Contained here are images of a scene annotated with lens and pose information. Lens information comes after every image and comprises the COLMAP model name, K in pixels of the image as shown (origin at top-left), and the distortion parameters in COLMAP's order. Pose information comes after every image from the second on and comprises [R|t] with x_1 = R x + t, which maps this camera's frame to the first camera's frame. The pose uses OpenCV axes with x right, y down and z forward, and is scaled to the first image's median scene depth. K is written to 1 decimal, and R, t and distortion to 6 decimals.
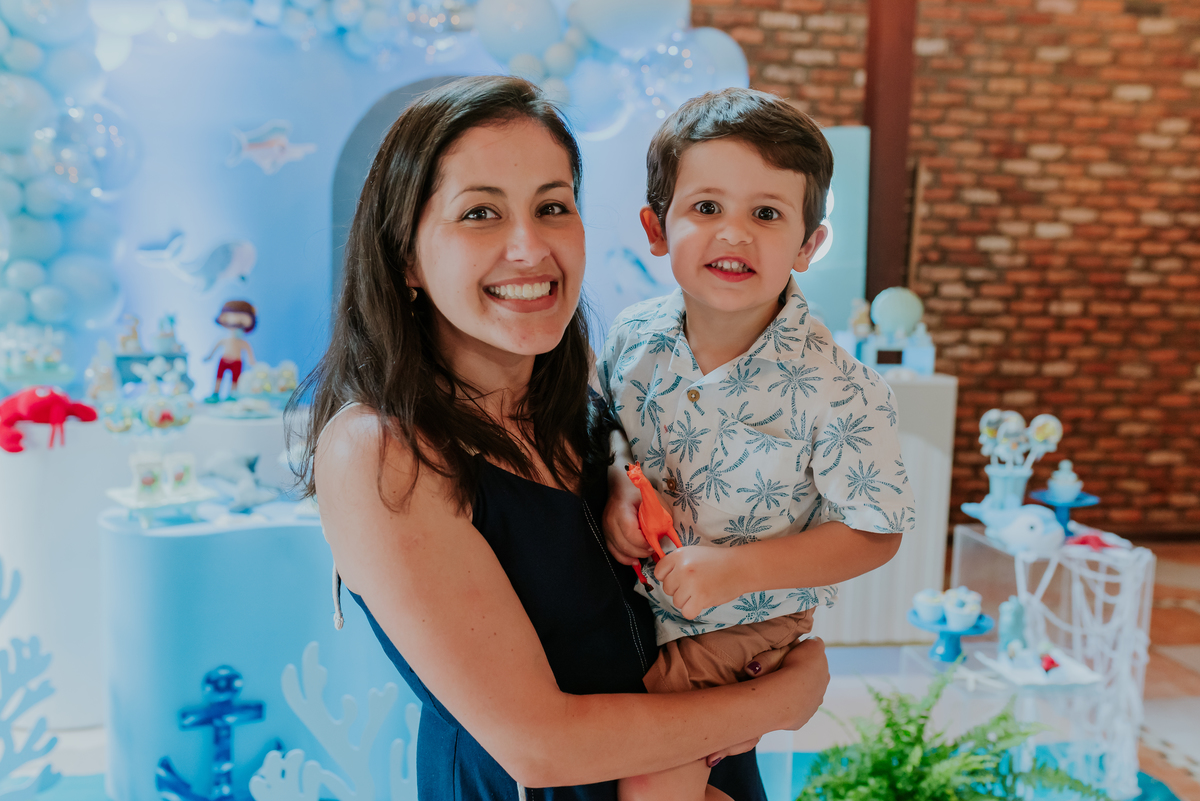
lens RADIAL K [[1172.1, 0, 600.0], [0, 1172.1, 400.5], [0, 0, 1]] dist [0.000277, -0.016699]
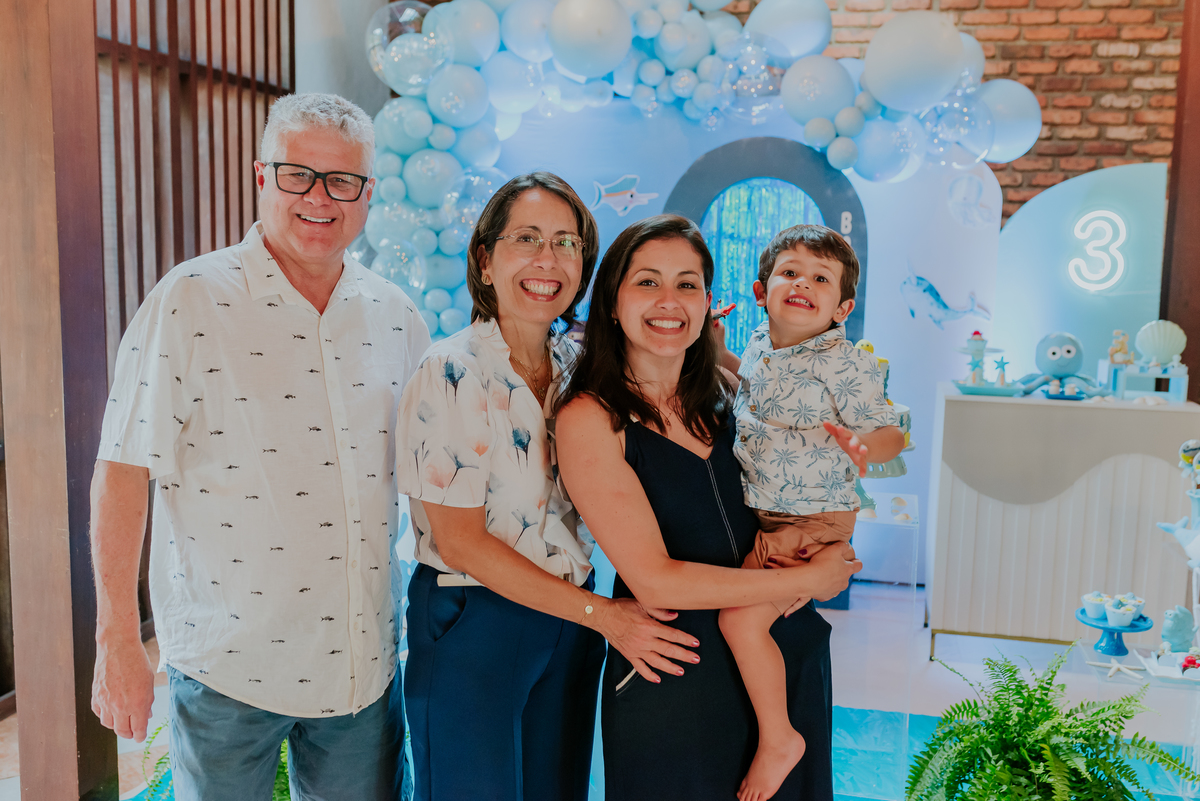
lens RADIAL K [[1172.1, 0, 600.0], [0, 1172.1, 400.5], [0, 0, 1]] dist [0.000277, -0.016699]
pose [[0.949543, 0.029302, -0.312266, 0.096746], [-0.033980, 0.999377, -0.009550, 0.012421], [0.311792, 0.019679, 0.949947, -0.191383]]
